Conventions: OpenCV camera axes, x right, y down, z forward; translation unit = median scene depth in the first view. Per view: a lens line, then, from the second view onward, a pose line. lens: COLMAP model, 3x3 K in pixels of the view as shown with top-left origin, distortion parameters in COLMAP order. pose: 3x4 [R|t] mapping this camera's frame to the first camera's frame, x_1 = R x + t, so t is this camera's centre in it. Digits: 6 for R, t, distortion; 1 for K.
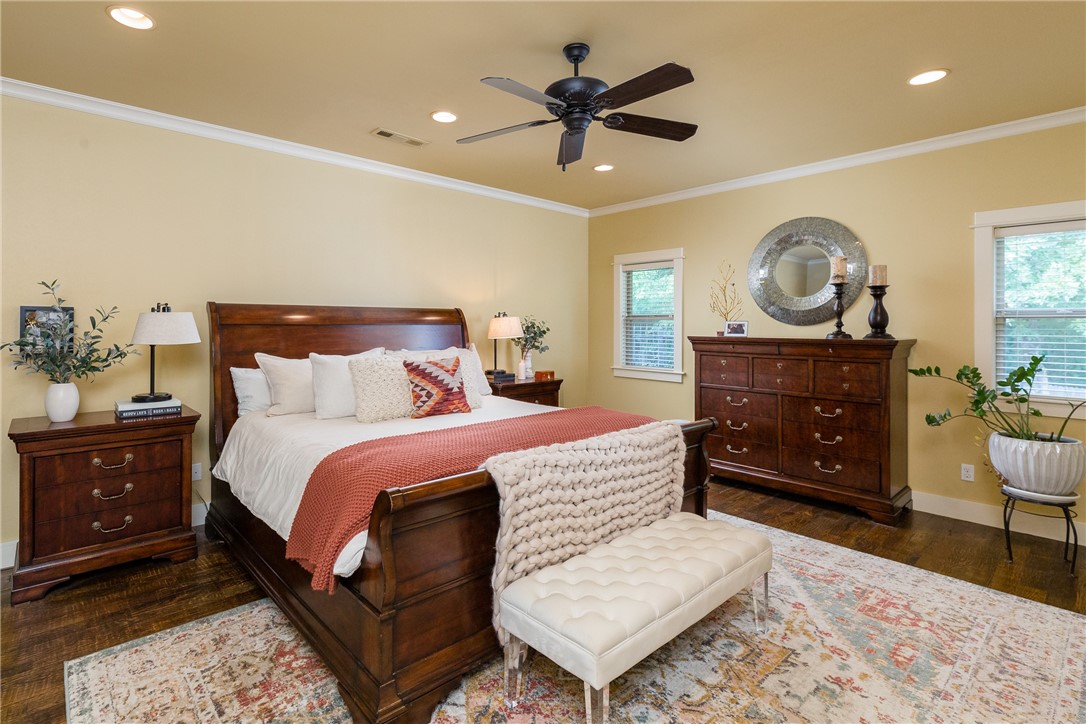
lens RADIAL K [[538.6, 0, 532.3], [0, 538.6, 321.8], [0, 0, 1]] dist [-0.001355, -0.000239]
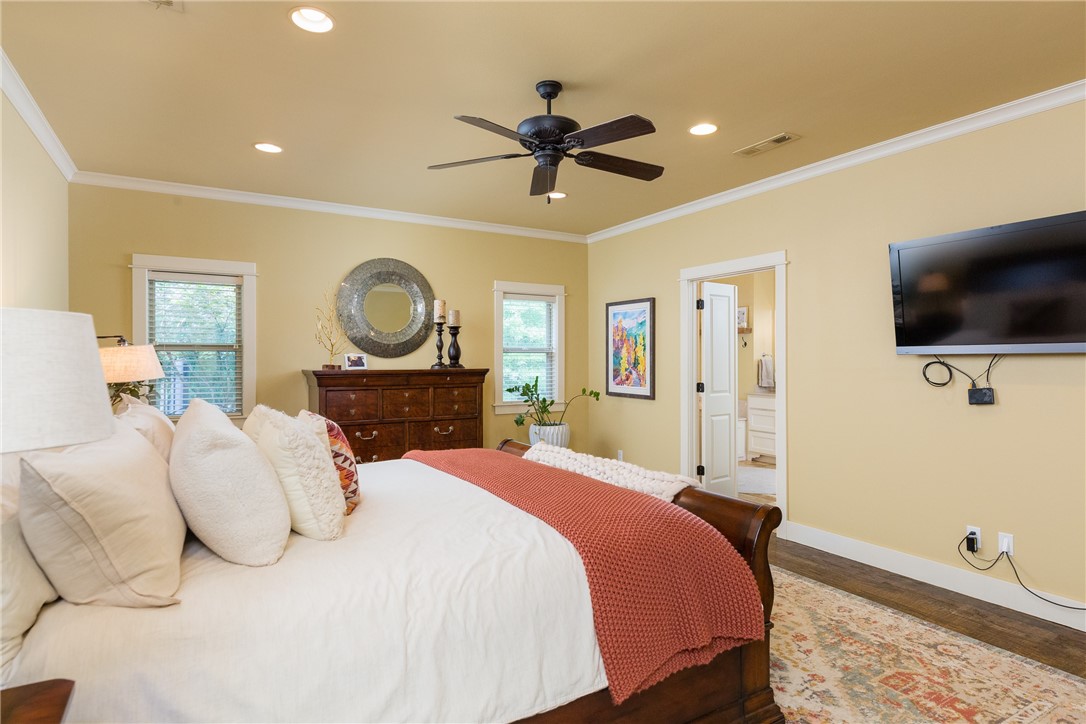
lens RADIAL K [[582.4, 0, 541.4], [0, 582.4, 360.7], [0, 0, 1]] dist [0.000294, -0.000057]
pose [[0.209866, -0.008402, 0.977694, -0.649711], [-0.004486, 0.999944, 0.009556, -0.000155], [-0.977720, -0.006391, 0.209817, 0.509364]]
